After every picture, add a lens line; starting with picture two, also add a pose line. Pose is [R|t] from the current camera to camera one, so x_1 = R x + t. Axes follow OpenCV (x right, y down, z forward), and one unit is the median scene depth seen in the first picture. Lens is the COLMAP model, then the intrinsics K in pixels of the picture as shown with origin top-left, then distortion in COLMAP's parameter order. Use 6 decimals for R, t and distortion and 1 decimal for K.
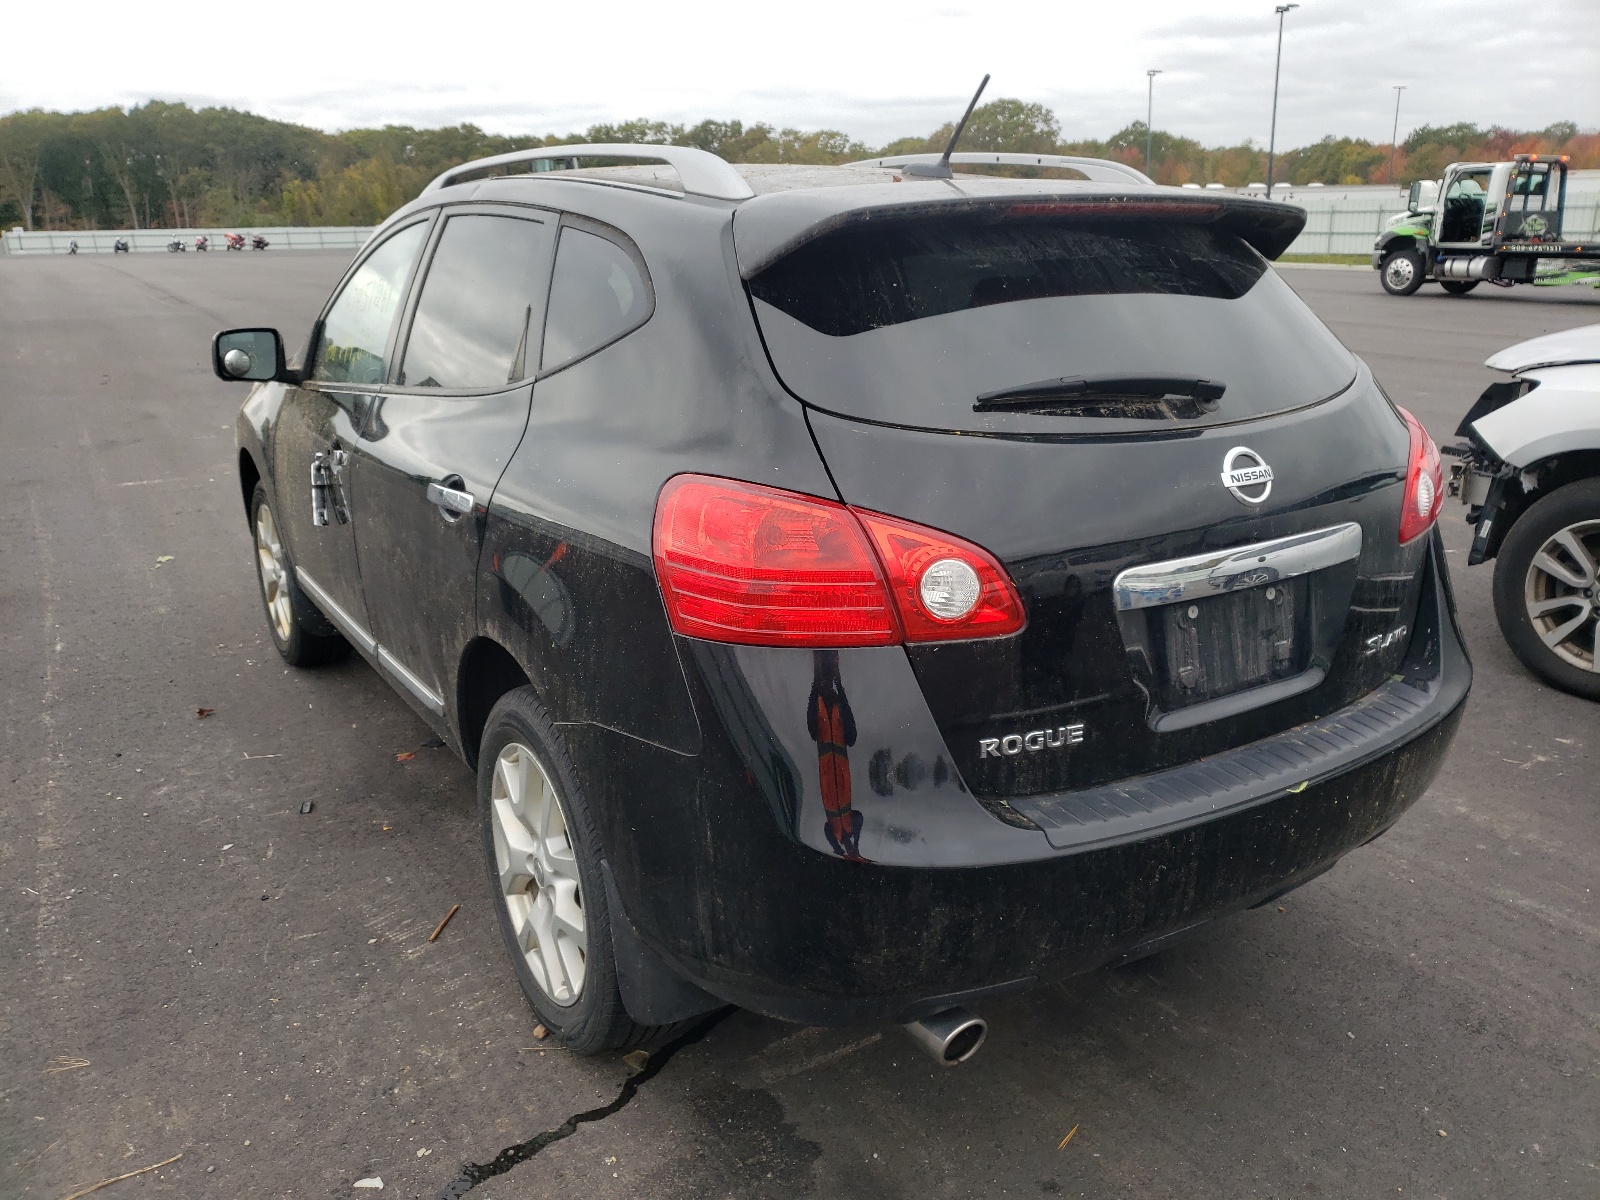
lens RADIAL K [[1225.9, 0, 800.0], [0, 1225.9, 600.0], [0, 0, 1]] dist [-0.001085, -0.003333]
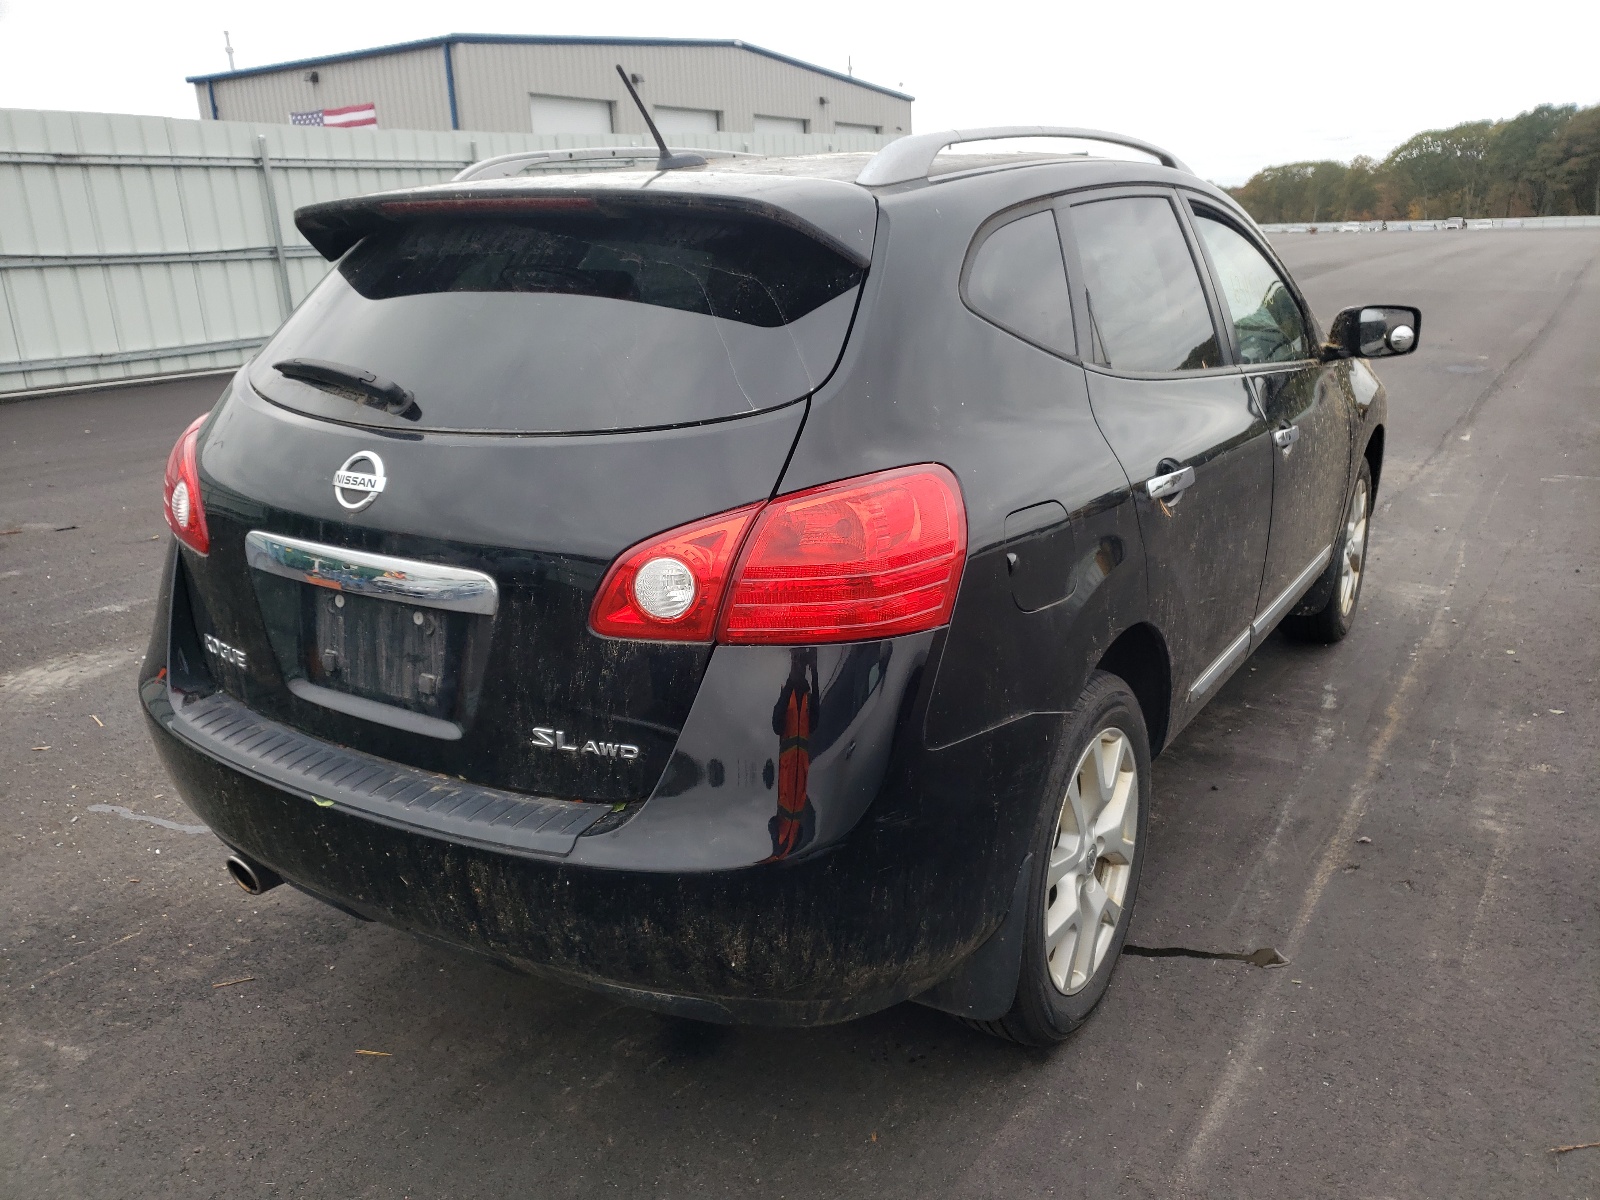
lens RADIAL K [[1202.1, 0, 800.0], [0, 1202.1, 600.0], [0, 0, 1]] dist [-0.041823, 0.000664]
pose [[0.471810, 0.275831, -0.837444, 1.260715], [-0.261175, 0.950901, 0.166056, -0.241871], [0.842130, 0.140373, 0.520685, 0.757138]]
